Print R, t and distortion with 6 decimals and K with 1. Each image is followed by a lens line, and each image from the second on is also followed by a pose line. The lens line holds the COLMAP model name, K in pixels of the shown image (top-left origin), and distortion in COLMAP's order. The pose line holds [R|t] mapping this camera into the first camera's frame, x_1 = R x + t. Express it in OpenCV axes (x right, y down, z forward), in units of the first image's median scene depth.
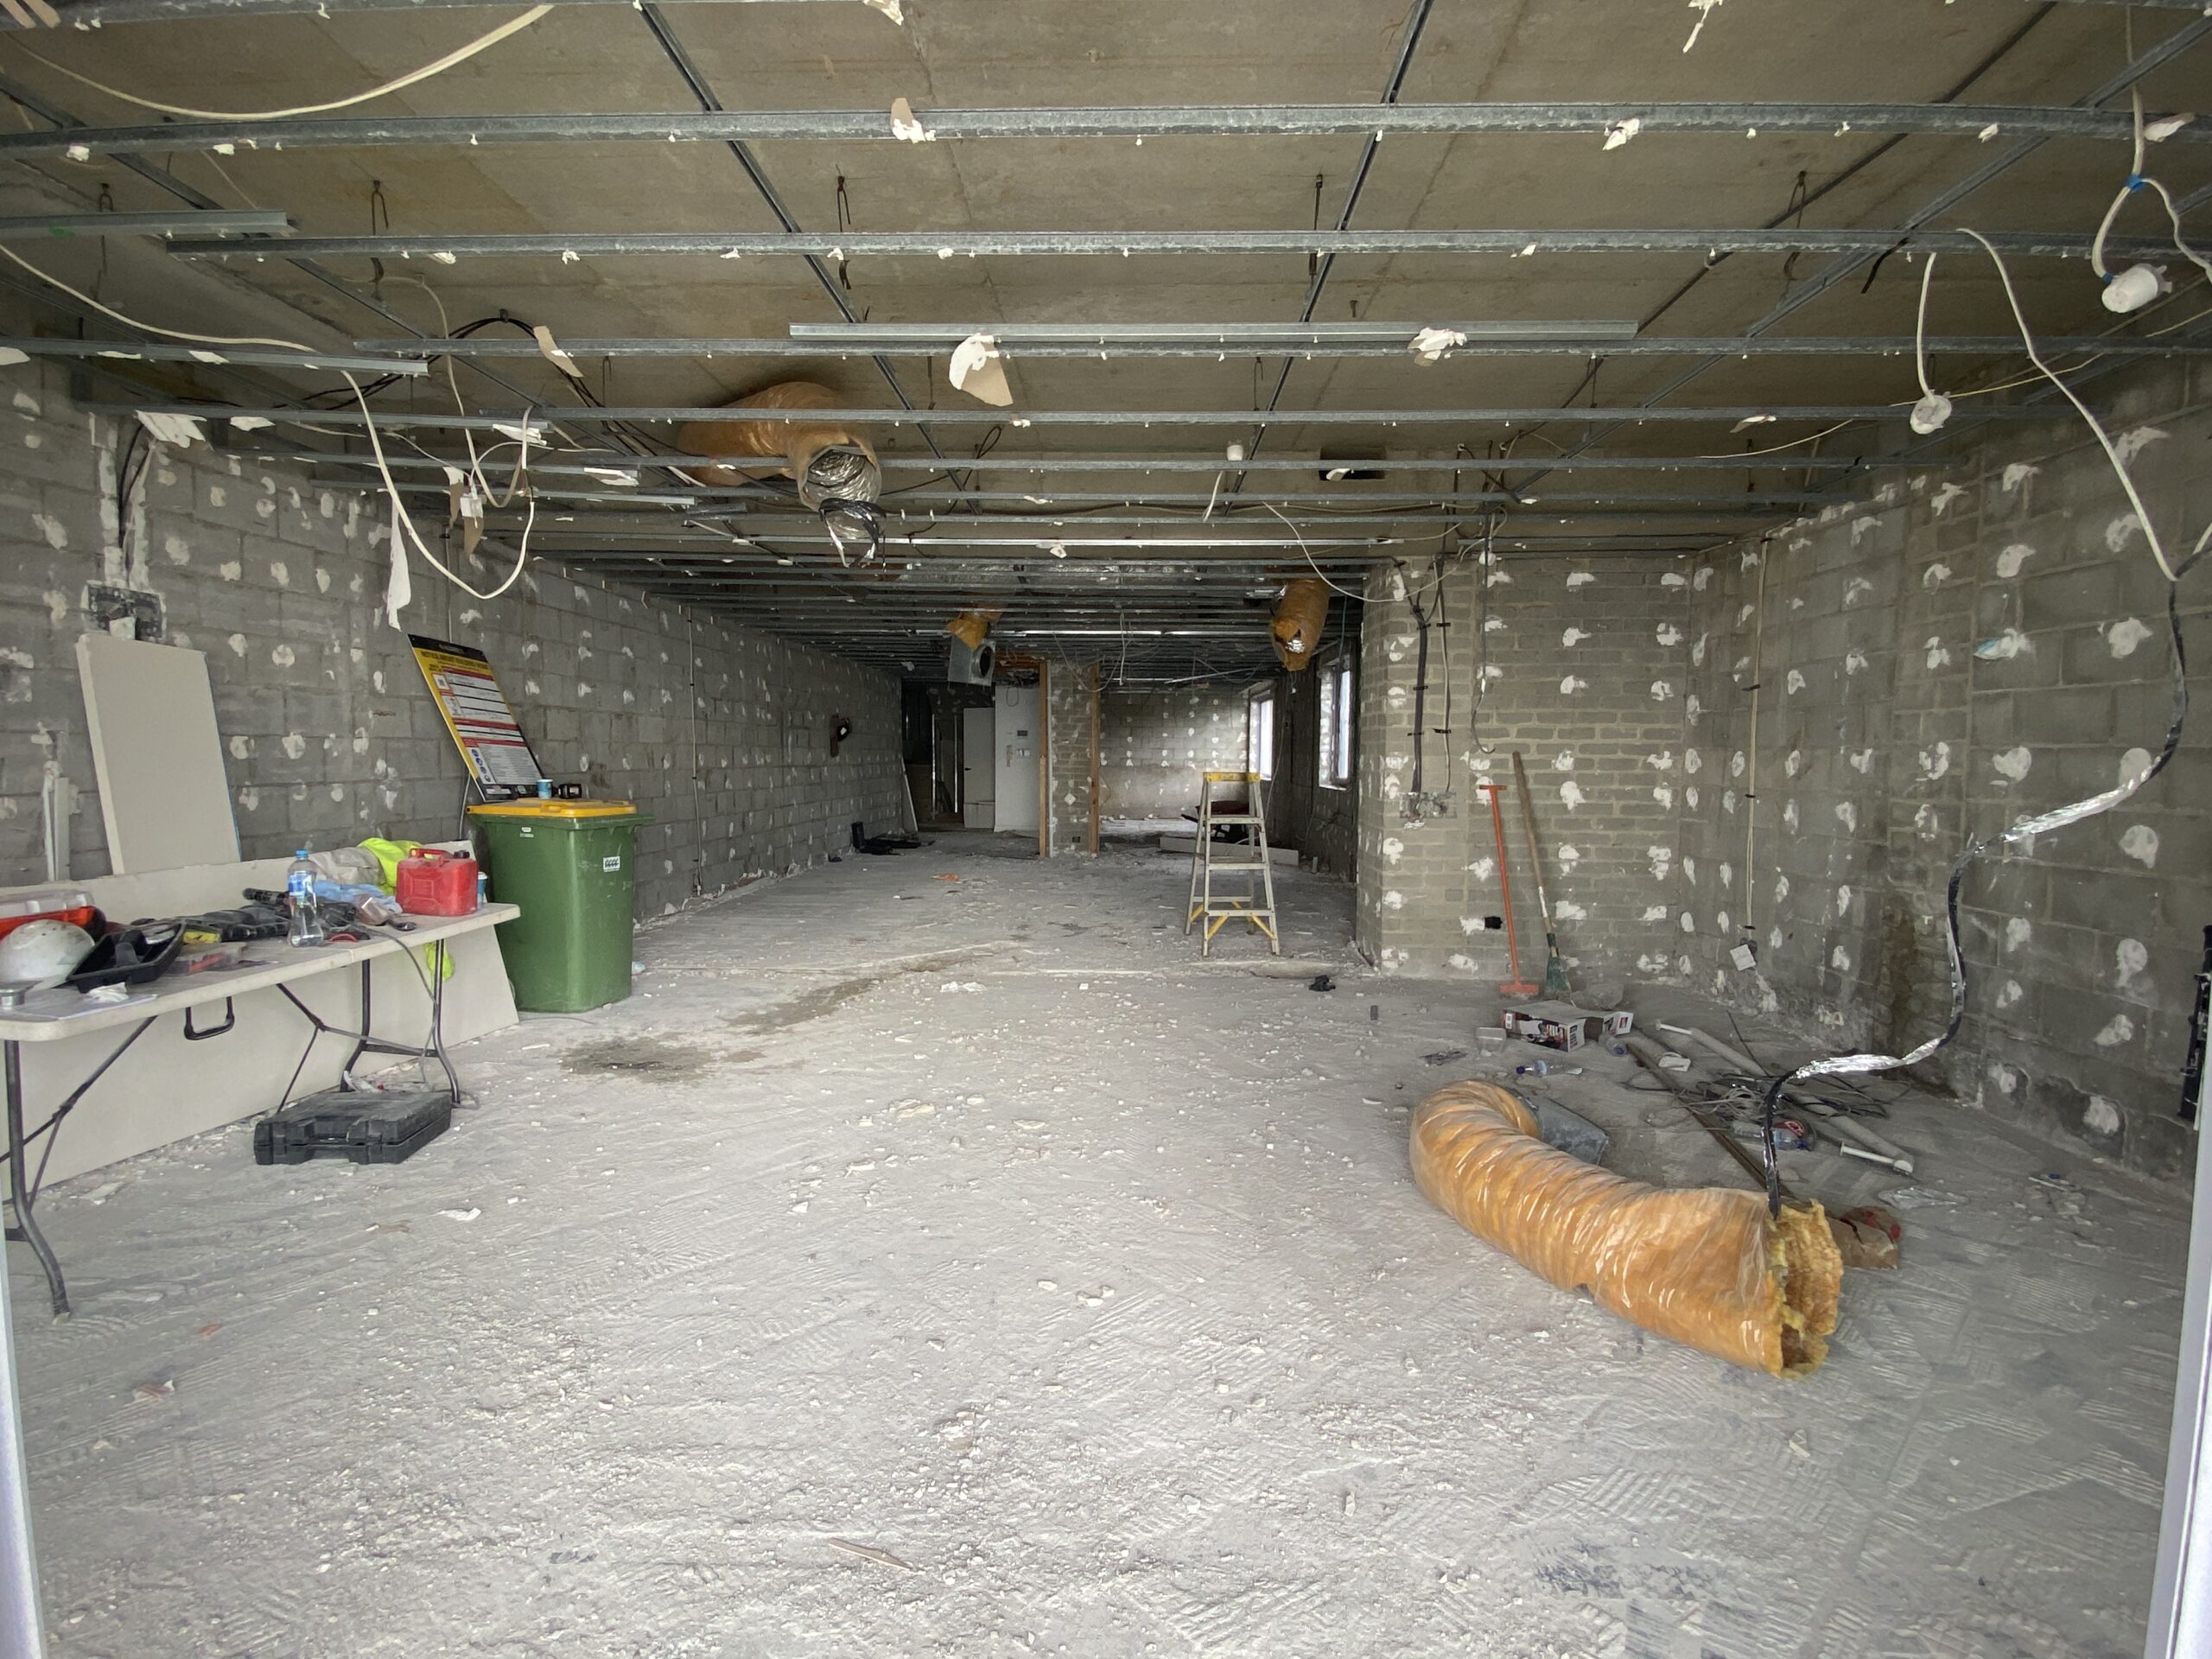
lens RADIAL K [[1073.9, 0, 1117.0], [0, 1073.9, 831.0], [0, 0, 1]] dist [0.015265, -0.009427]
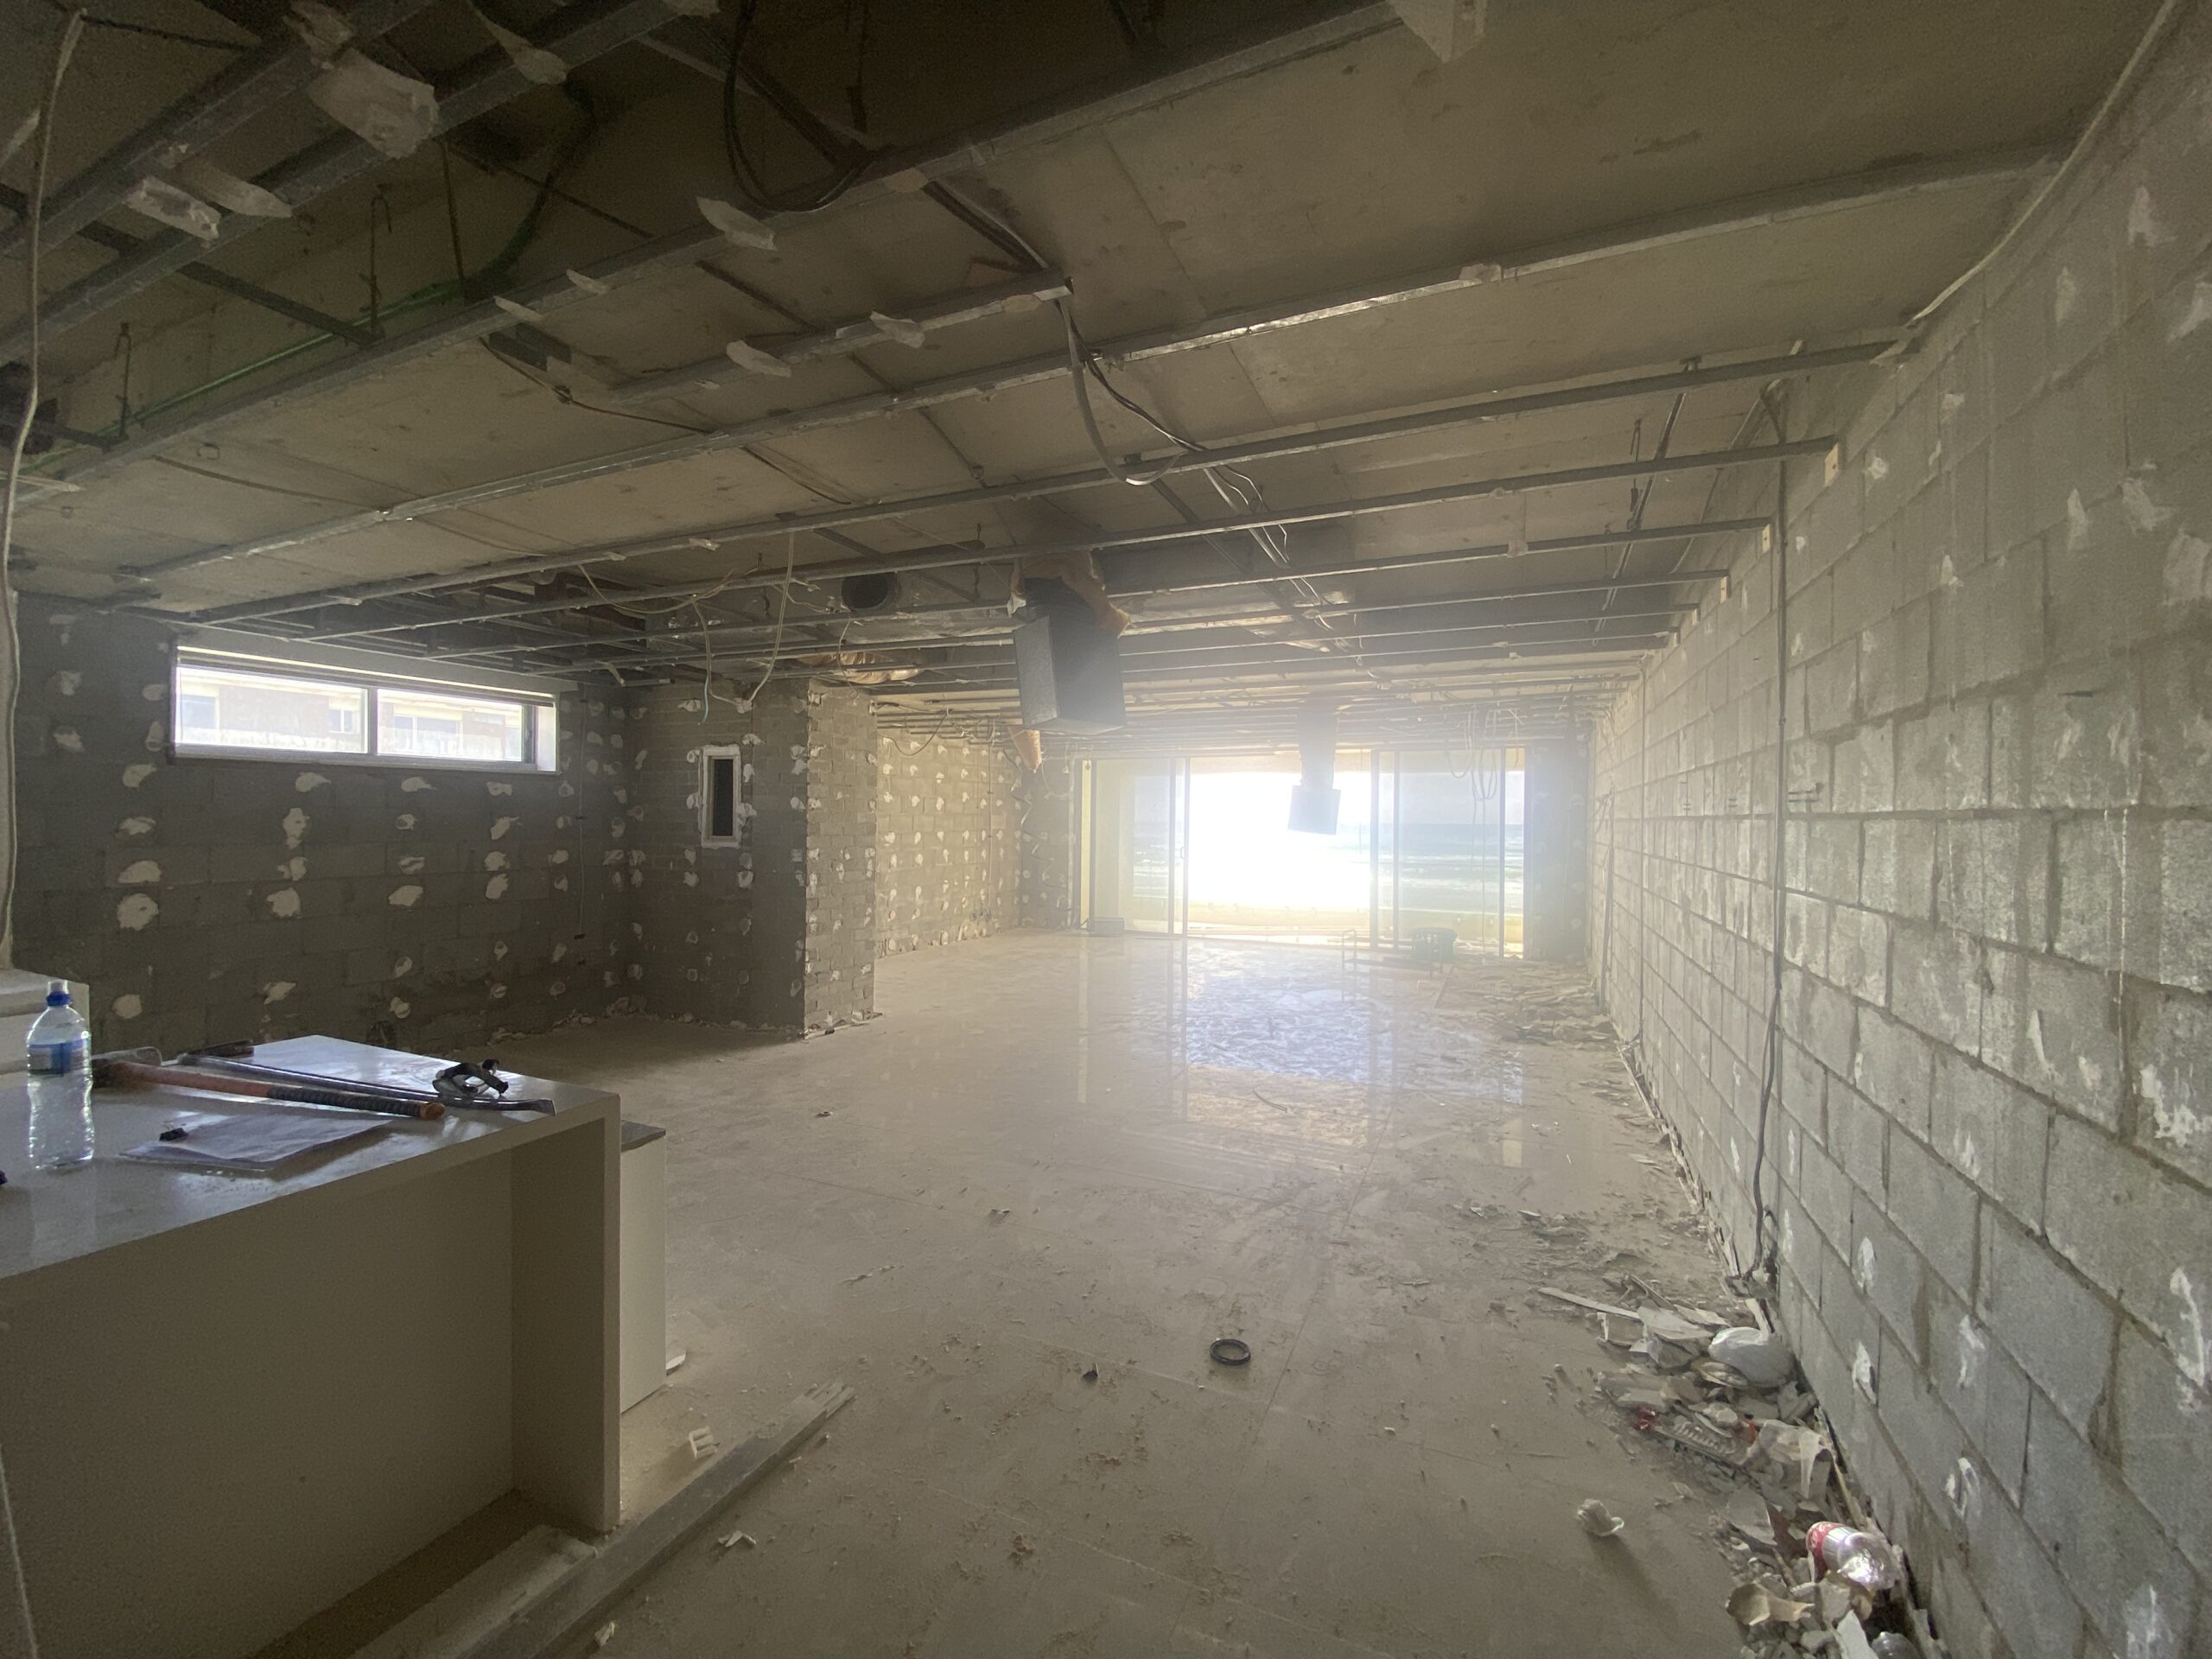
lens RADIAL K [[902.3, 0, 1110.6], [0, 902.3, 830.2], [0, 0, 1]] dist [0.010570, -0.004660]
pose [[-0.914993, -0.019538, 0.402997, -0.571709], [0.014973, 0.996495, 0.082307, -0.219596], [-0.403192, 0.081344, -0.911493, 2.377005]]
